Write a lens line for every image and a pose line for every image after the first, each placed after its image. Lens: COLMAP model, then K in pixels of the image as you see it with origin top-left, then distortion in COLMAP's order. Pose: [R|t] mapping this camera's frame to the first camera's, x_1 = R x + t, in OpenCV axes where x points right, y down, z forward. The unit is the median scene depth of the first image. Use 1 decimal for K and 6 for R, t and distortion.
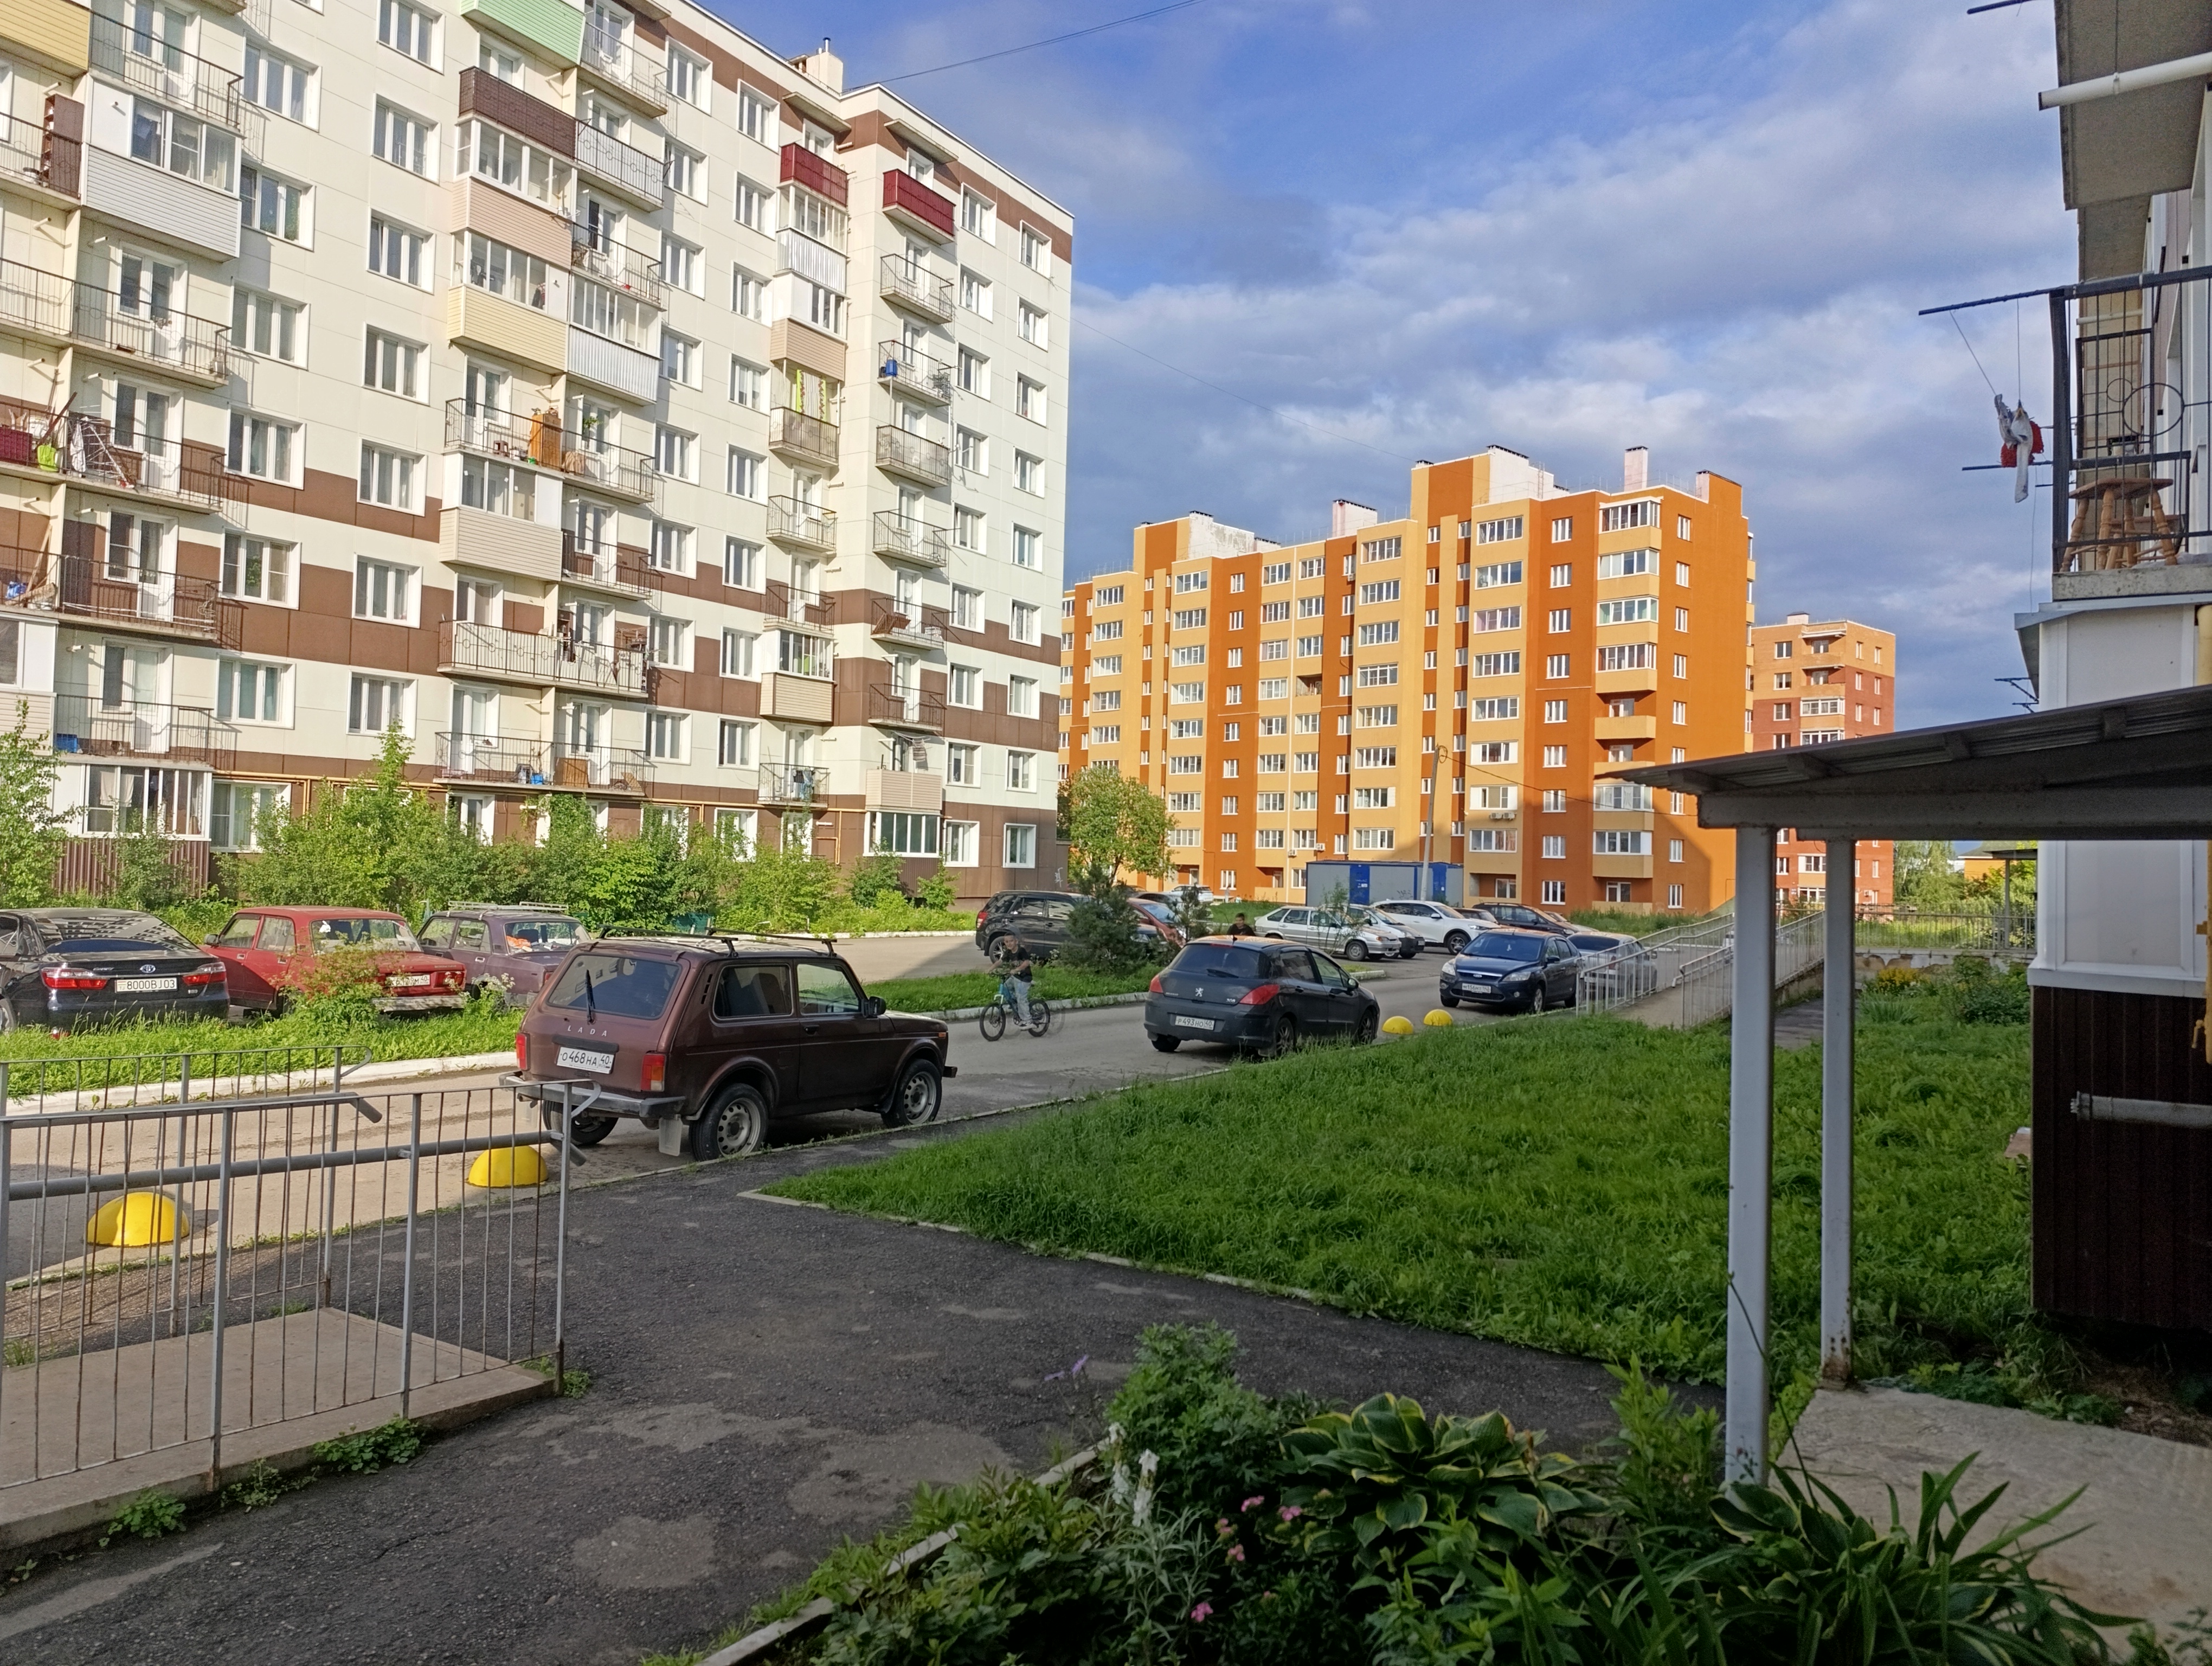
lens RADIAL K [[1506.9, 0, 1106.0], [0, 1506.9, 833.0], [0, 0, 1]] dist [0.041665, -0.021487]
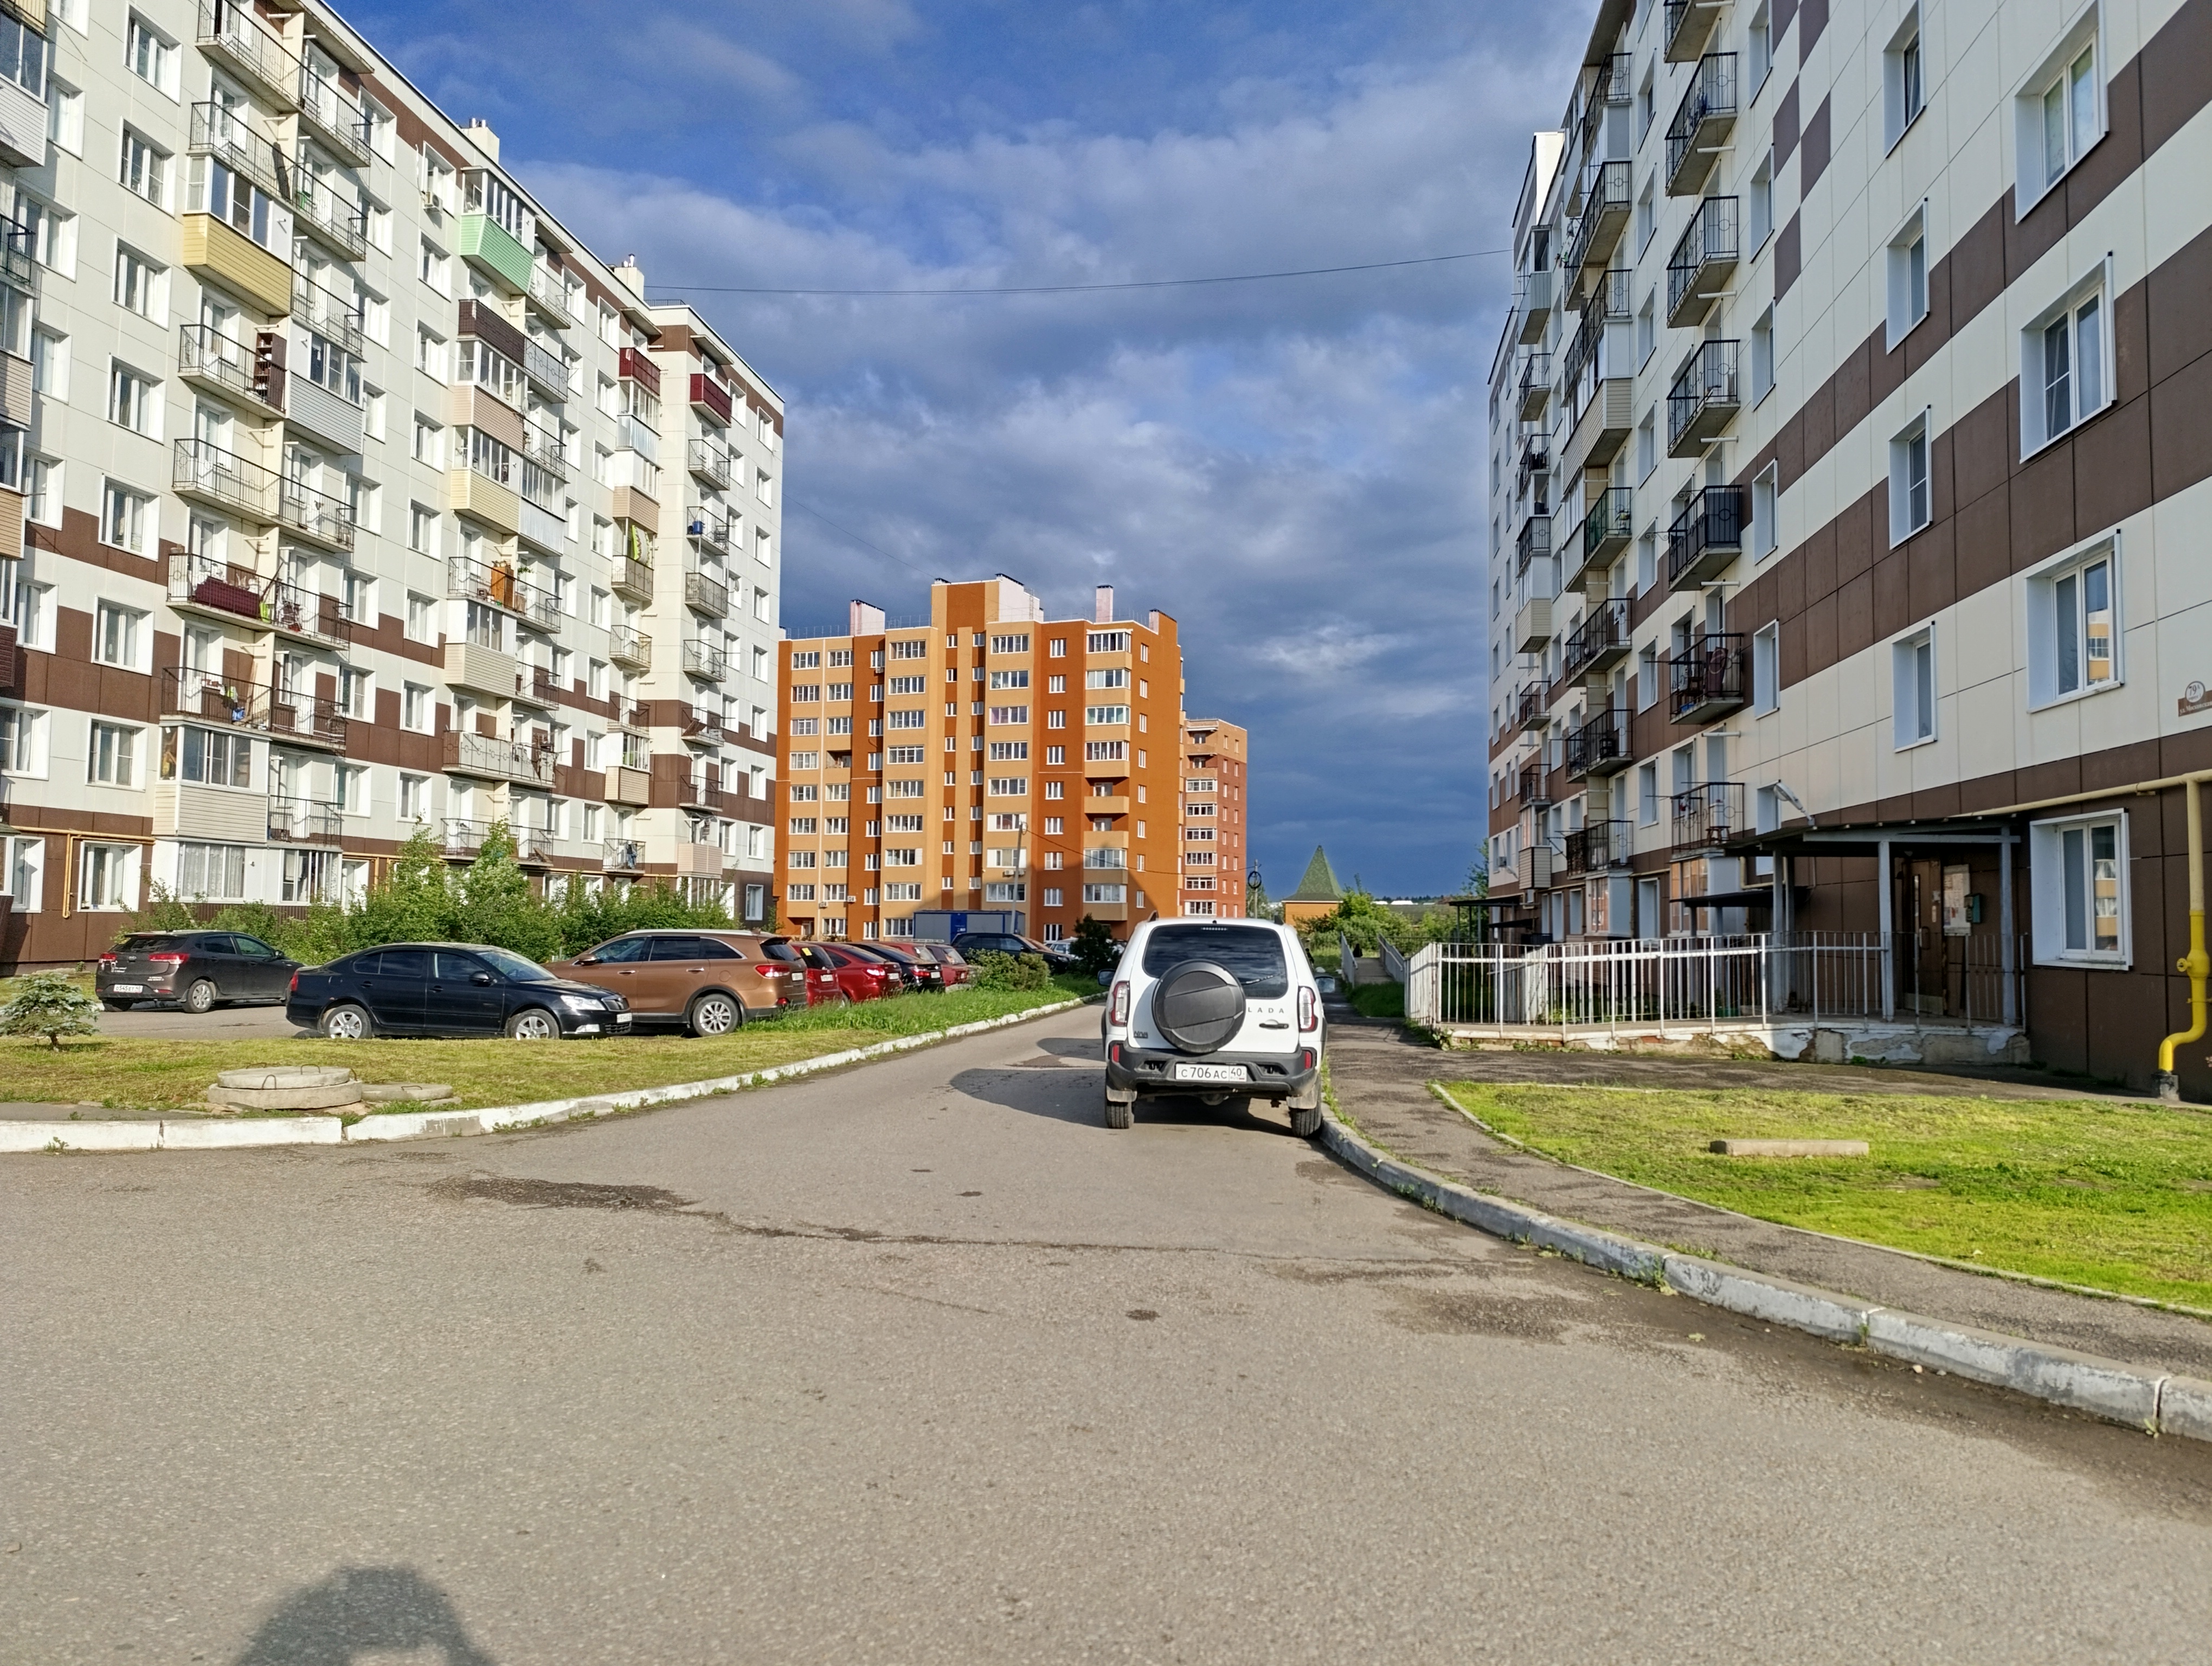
lens RADIAL K [[1506.9, 0, 1106.0], [0, 1506.9, 833.0], [0, 0, 1]] dist [0.041665, -0.021487]
pose [[0.904276, 0.012257, 0.426772, -0.366576], [0.001075, 0.999519, -0.030983, -0.011094], [-0.426947, 0.028476, 0.903828, -0.282692]]
